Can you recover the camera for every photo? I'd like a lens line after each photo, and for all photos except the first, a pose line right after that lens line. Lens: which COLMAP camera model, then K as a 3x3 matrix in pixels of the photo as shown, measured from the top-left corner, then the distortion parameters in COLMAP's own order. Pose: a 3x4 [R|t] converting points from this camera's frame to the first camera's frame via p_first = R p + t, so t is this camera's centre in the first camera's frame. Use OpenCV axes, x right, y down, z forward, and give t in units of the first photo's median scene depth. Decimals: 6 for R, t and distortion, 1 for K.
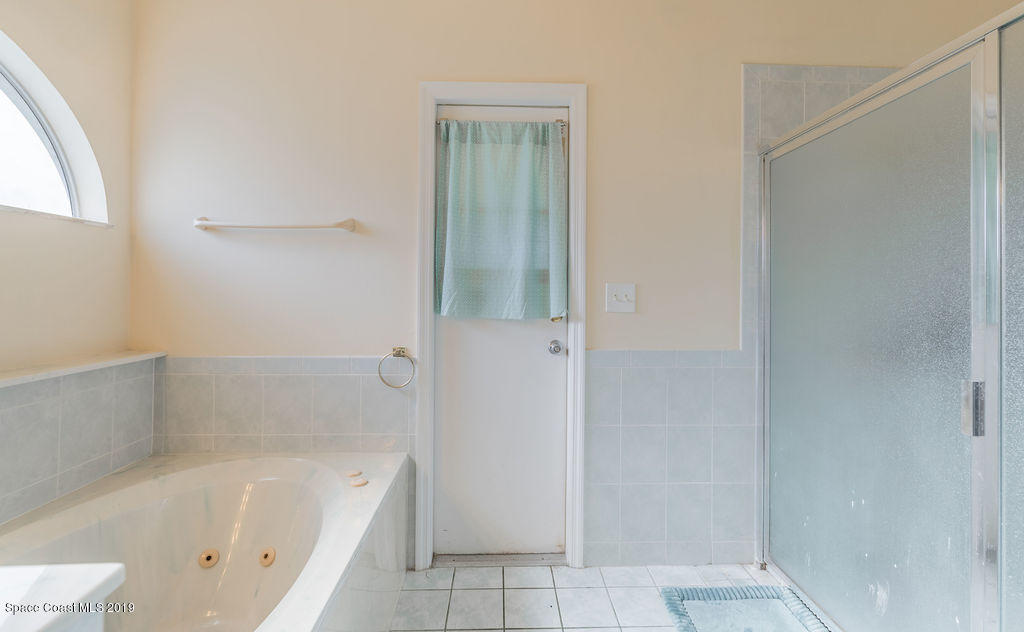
lens RADIAL K [[443.7, 0, 510.8], [0, 443.7, 316.8], [0, 0, 1]] dist [0.003709, -0.001355]
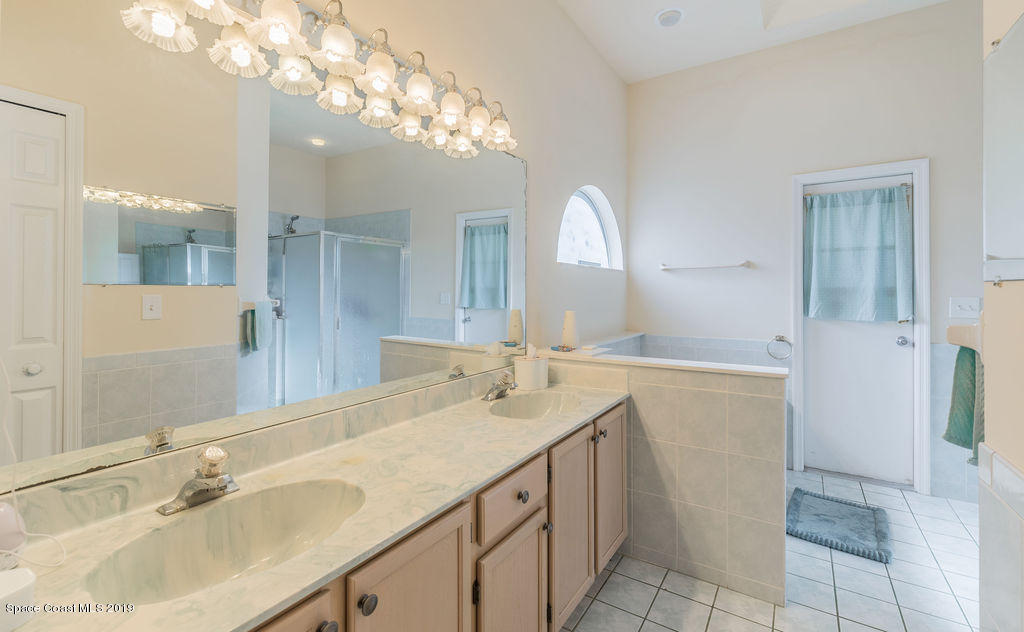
lens RADIAL K [[443.7, 0, 517.4], [0, 443.7, 287.7], [0, 0, 1]] dist [0.003709, -0.001355]
pose [[0.818390, -0.011164, -0.574554, -0.094554], [0.009095, 0.999938, -0.006474, -0.108419], [0.574591, 0.000073, 0.818441, -0.928132]]
